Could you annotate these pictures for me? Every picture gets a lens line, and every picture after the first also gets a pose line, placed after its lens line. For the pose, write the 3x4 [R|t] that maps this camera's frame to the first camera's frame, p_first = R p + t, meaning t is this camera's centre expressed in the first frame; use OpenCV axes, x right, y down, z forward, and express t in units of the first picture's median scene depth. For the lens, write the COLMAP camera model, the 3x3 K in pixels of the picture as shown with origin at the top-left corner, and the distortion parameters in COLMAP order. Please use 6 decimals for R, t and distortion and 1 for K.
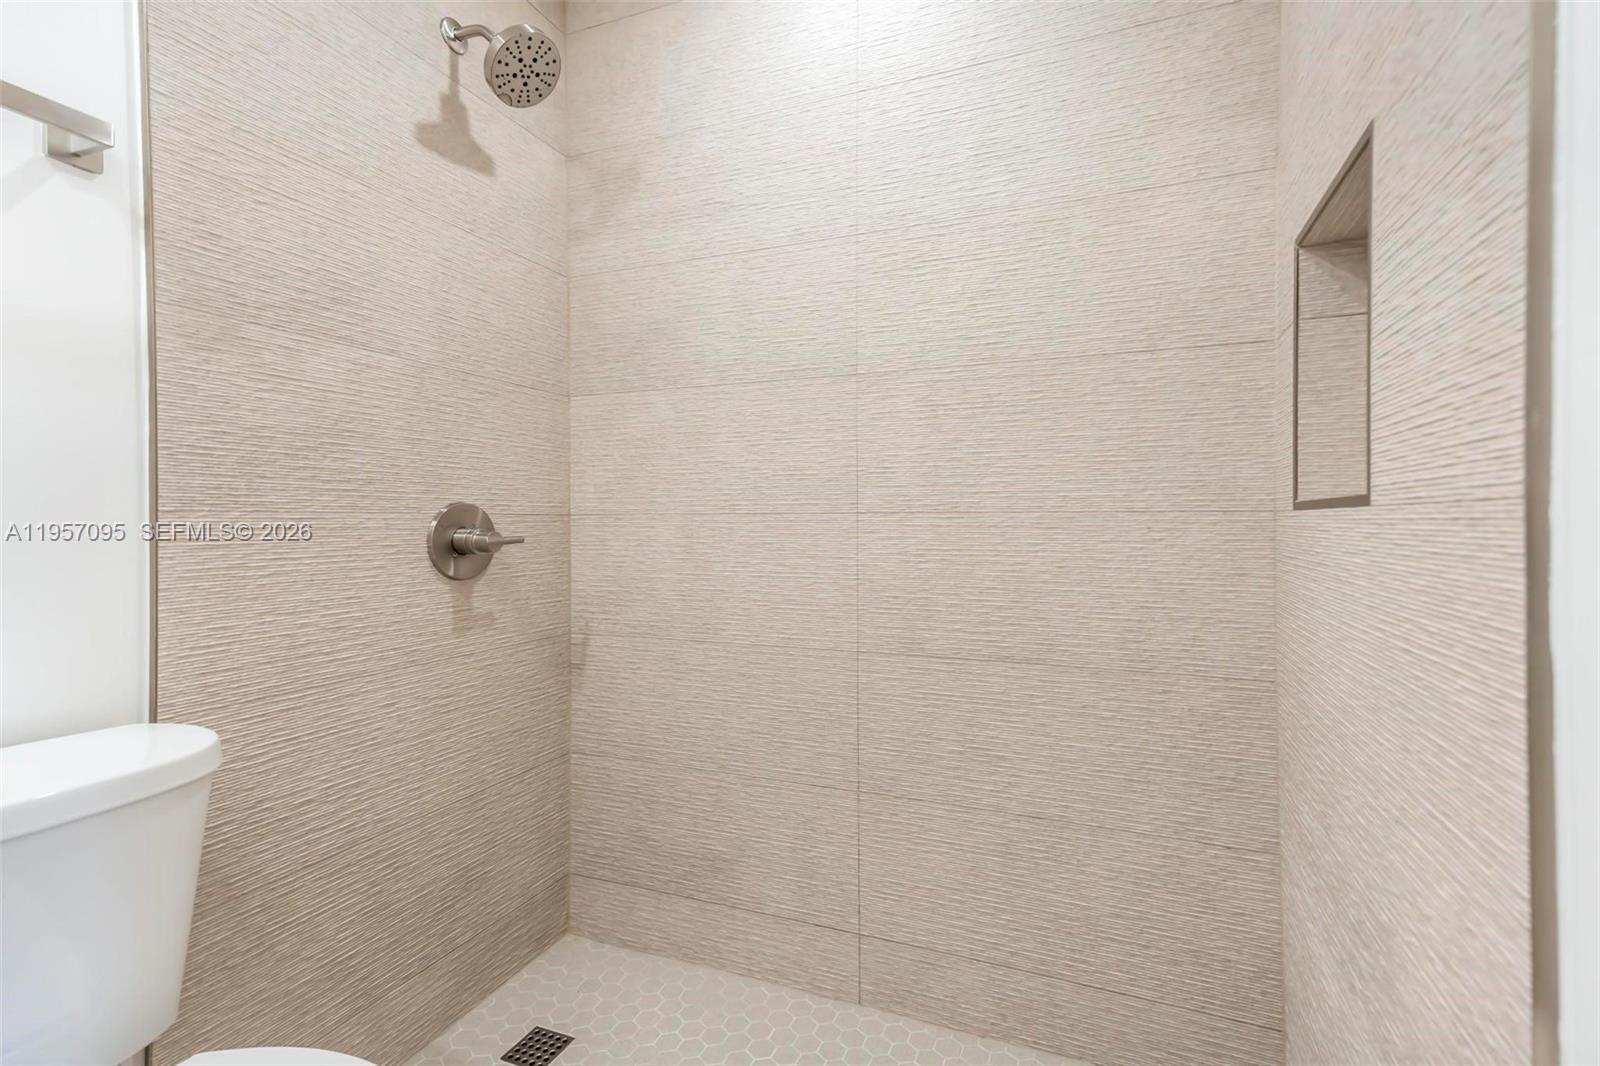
lens RADIAL K [[731.9, 0, 839.3], [0, 731.9, 521.0], [0, 0, 1]] dist [0.037945, -0.000227]
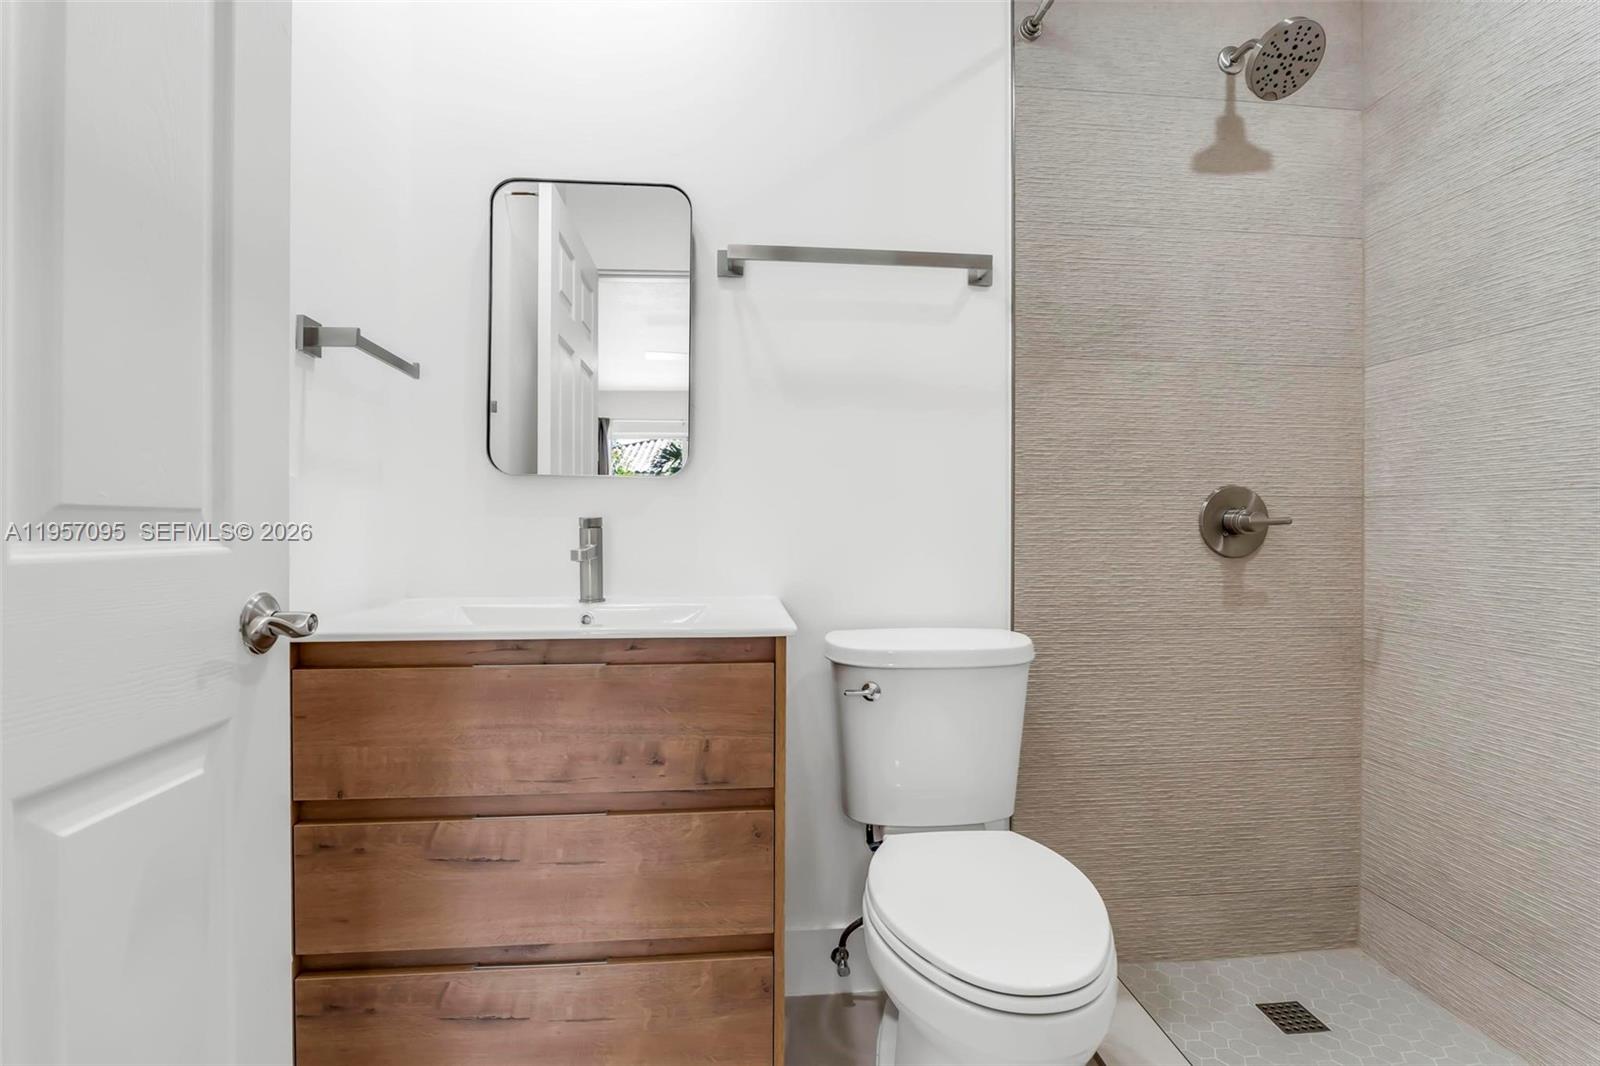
lens RADIAL K [[812.6, 0, 800.0], [0, 812.6, 533.0], [0, 0, 1]] dist [-0.035315, 0.003114]
pose [[0.433010, 0.012889, -0.901297, 0.262167], [-0.004696, 0.999916, 0.012044, 0.031927], [0.901377, -0.000983, 0.433034, -0.068764]]
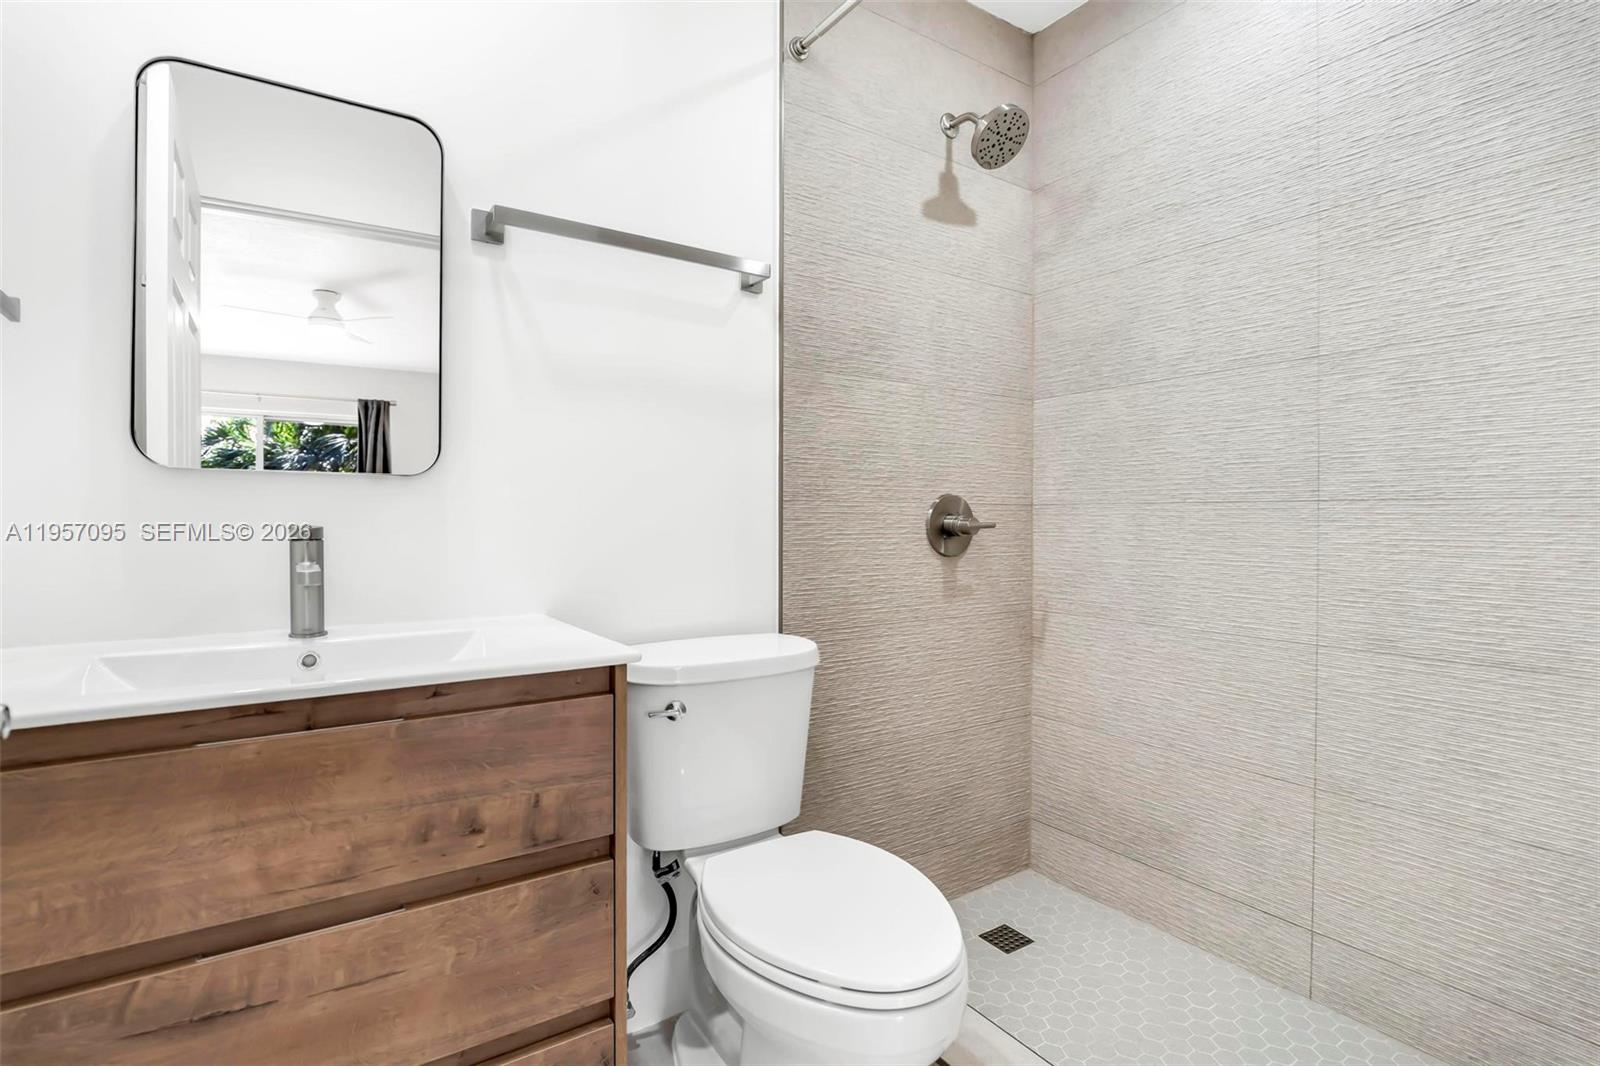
lens RADIAL K [[801.4, 0, 842.2], [0, 801.4, 529.8], [0, 0, 1]] dist [-0.040248, 0.007276]
pose [[0.833463, 0.011689, -0.552451, 0.079589], [-0.004294, 0.999883, 0.014679, 0.015289], [0.552558, -0.009863, 0.833416, -0.213806]]
